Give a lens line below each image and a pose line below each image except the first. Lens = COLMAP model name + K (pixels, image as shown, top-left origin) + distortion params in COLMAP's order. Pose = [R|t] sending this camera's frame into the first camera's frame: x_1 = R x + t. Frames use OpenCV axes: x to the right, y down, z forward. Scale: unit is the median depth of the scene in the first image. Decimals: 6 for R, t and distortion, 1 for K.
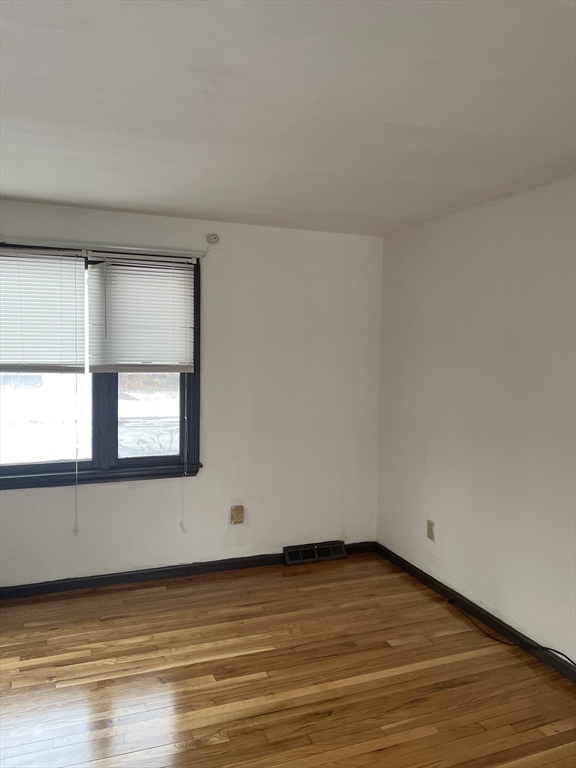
lens RADIAL K [[580.9, 0, 288.6], [0, 580.9, 375.5], [0, 0, 1]] dist [0.079338, -0.116682]
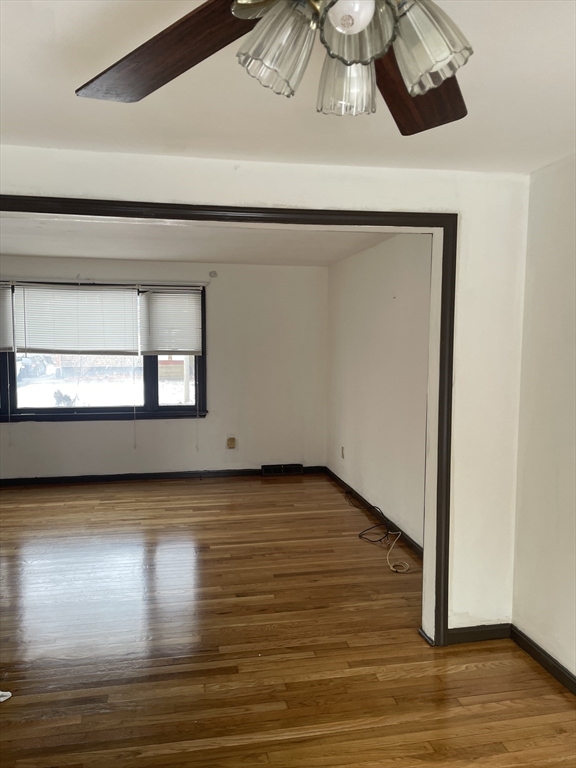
lens RADIAL K [[590.1, 0, 288.0], [0, 590.1, 384.0], [0, 0, 1]] dist [0.082132, -0.114275]
pose [[0.982725, 0.003842, -0.185032, 0.410926], [0.000346, 0.999745, 0.022596, 0.040332], [0.185072, -0.022270, 0.982473, -0.645562]]
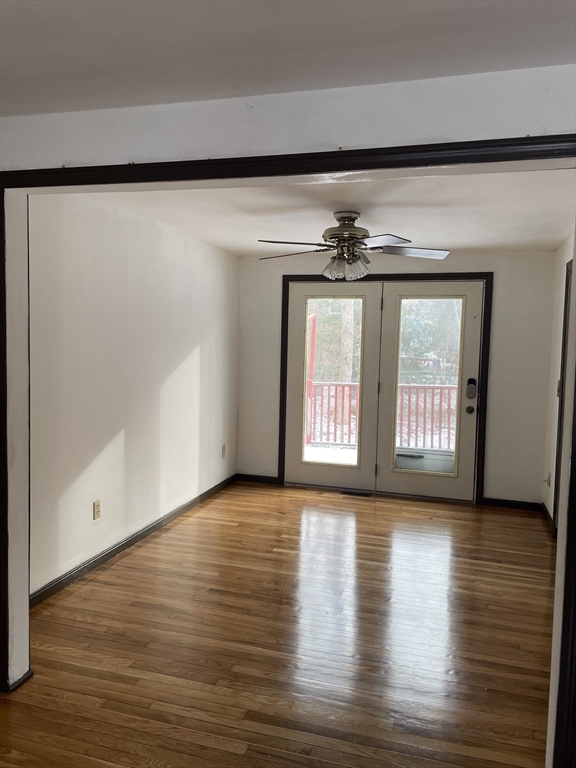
lens RADIAL K [[590.1, 0, 288.0], [0, 590.1, 384.0], [0, 0, 1]] dist [0.082132, -0.114275]
pose [[-0.790344, -0.078214, 0.607650, -0.216296], [0.002394, 0.991416, 0.130723, -0.021910], [-0.612658, 0.104771, -0.783373, 0.567239]]
